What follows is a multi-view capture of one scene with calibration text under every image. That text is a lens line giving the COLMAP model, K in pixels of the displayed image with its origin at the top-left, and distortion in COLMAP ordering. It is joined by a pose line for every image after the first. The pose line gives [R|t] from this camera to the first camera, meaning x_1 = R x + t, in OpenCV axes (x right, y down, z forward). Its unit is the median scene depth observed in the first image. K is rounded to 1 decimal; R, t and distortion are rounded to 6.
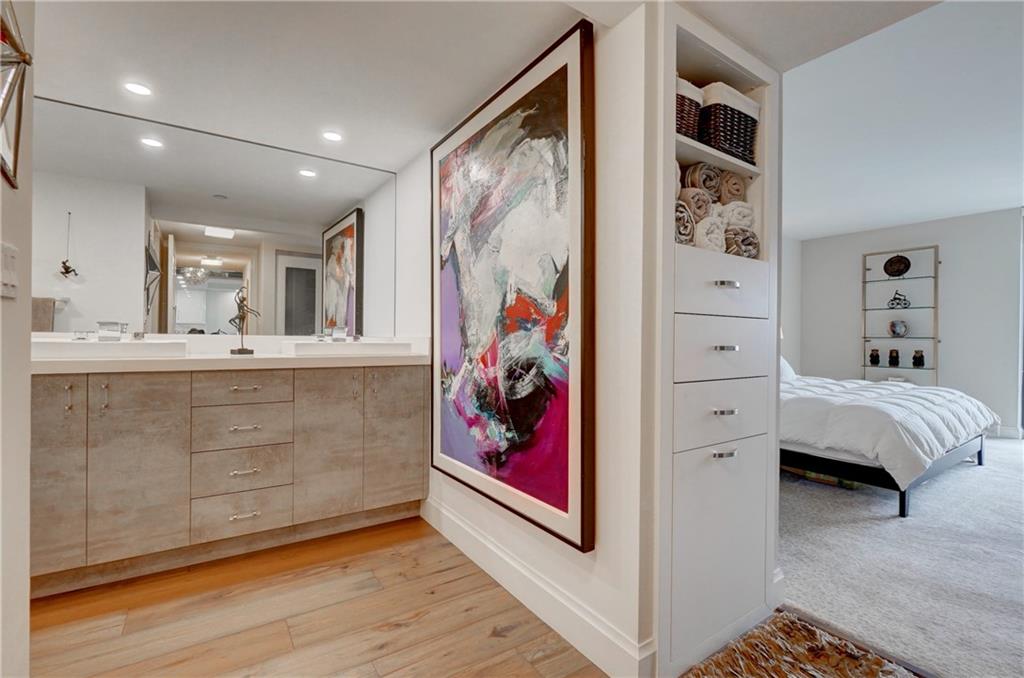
lens RADIAL K [[457.8, 0, 510.0], [0, 457.8, 337.8], [0, 0, 1]] dist [-0.003635, -0.000559]
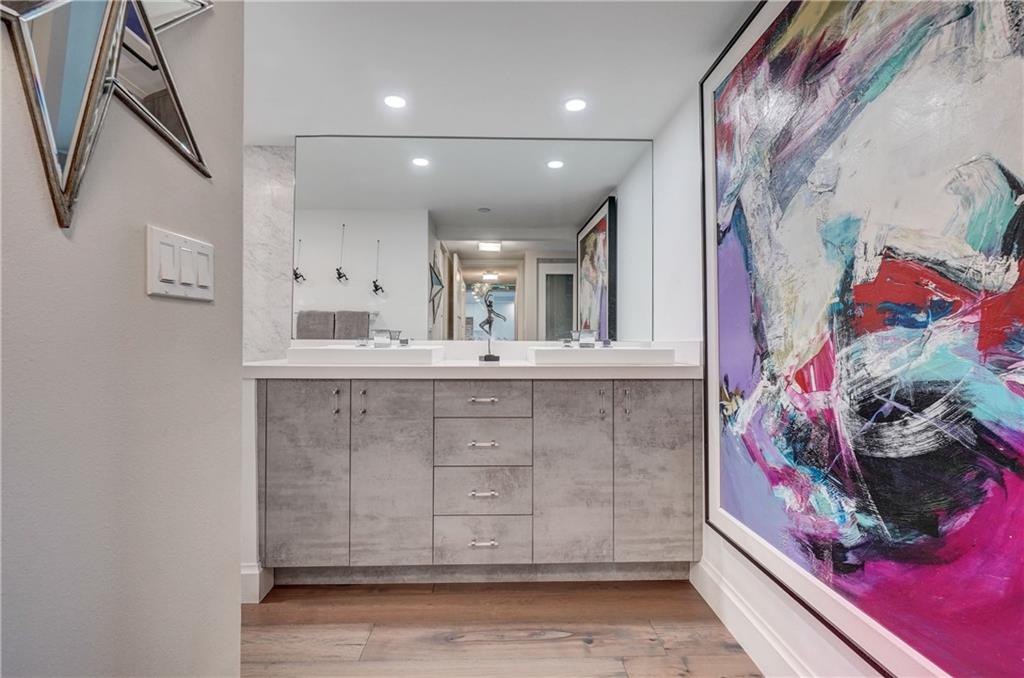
lens RADIAL K [[457.8, 0, 510.0], [0, 457.8, 337.8], [0, 0, 1]] dist [-0.003635, -0.000559]
pose [[0.849995, -0.012070, -0.526652, -0.060567], [0.006785, 0.999905, -0.011964, -0.000519], [0.526747, 0.006596, 0.849997, 0.265307]]
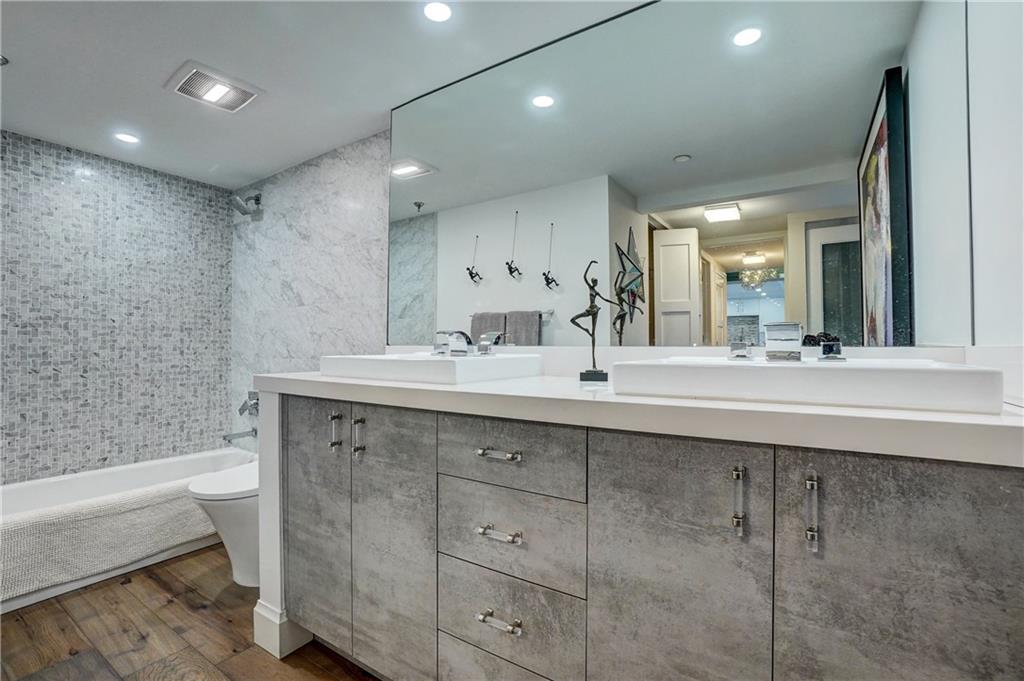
lens RADIAL K [[480.8, 0, 478.1], [0, 480.8, 338.9], [0, 0, 1]] dist [-0.044138, 0.000180]
pose [[0.374735, -0.021352, -0.926886, -0.105926], [0.005924, 0.999769, -0.020636, -0.004984], [0.927113, 0.002242, 0.374775, 0.782354]]
